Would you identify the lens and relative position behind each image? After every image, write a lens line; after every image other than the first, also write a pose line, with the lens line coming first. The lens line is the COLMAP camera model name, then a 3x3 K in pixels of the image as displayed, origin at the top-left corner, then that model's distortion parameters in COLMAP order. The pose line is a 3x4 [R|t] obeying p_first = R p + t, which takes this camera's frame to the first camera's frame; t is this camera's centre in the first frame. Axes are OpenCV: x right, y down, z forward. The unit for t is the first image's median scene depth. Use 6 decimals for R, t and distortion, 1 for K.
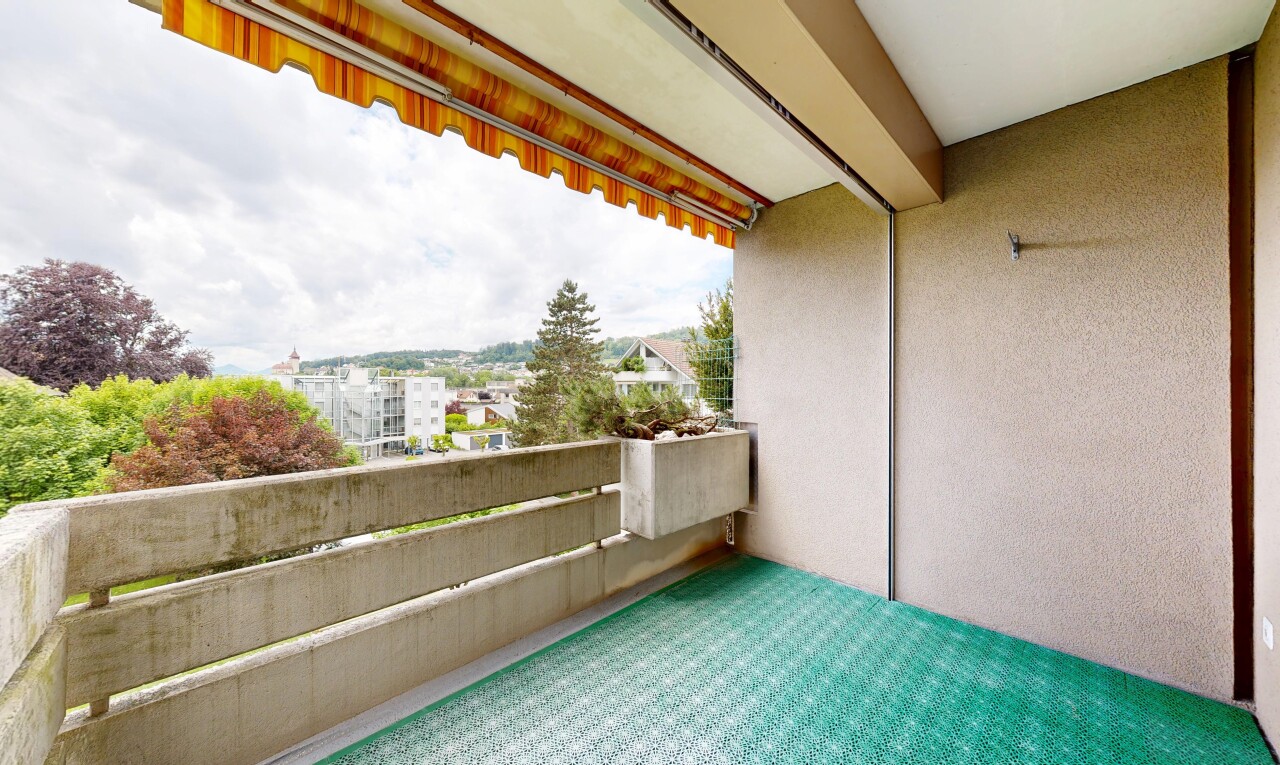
lens RADIAL K [[428.3, 0, 639.8], [0, 428.3, 383.9], [0, 0, 1]] dist [-0.000278, -0.000176]
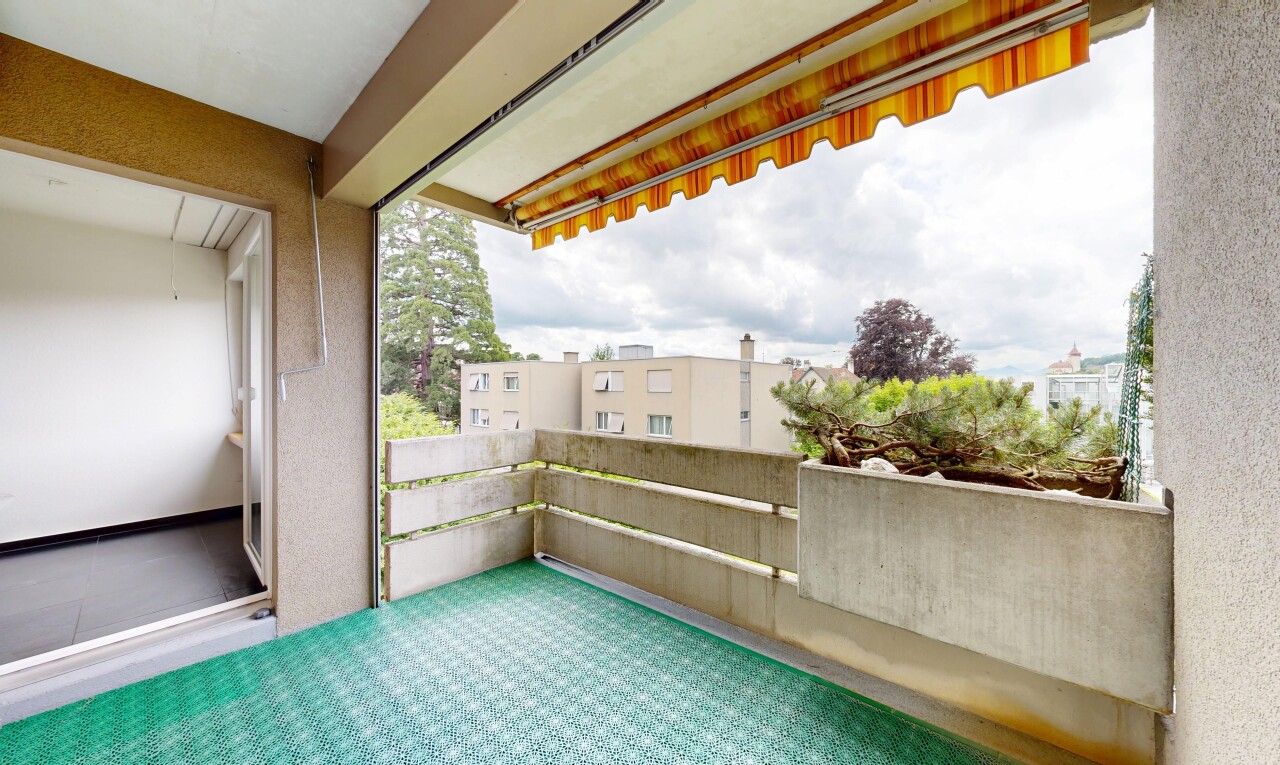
lens RADIAL K [[428.3, 0, 643.9], [0, 428.3, 383.5], [0, 0, 1]] dist [-0.000278, -0.000176]
pose [[0.109350, -0.004805, -0.993992, 0.045913], [0.004602, 0.999980, -0.004328, -0.000001], [0.993993, -0.004101, 0.109370, 0.040829]]
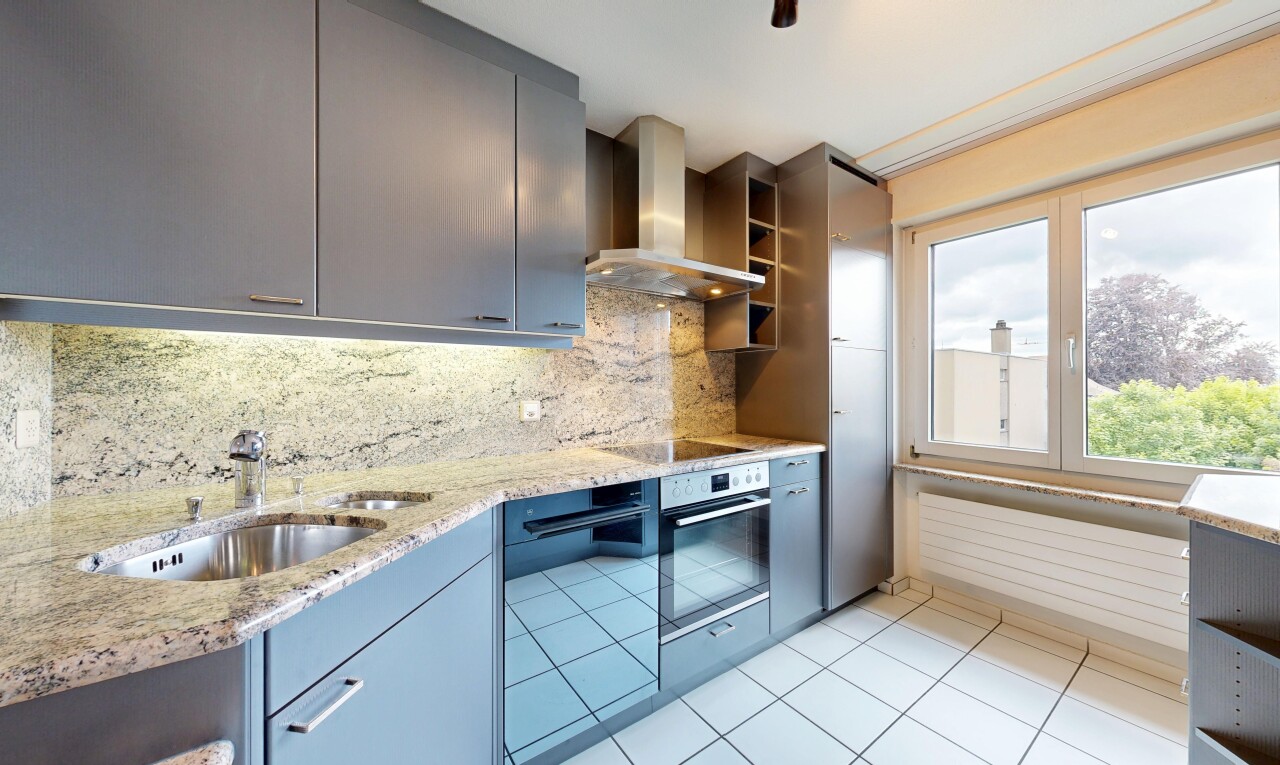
lens RADIAL K [[428.3, 0, 643.8], [0, 428.3, 382.4], [0, 0, 1]] dist [-0.000278, -0.000176]
pose [[-0.164480, -0.006103, -0.986362, -0.029779], [0.001225, 0.999979, -0.006392, -0.001123], [0.986380, -0.002260, -0.164469, -0.100937]]
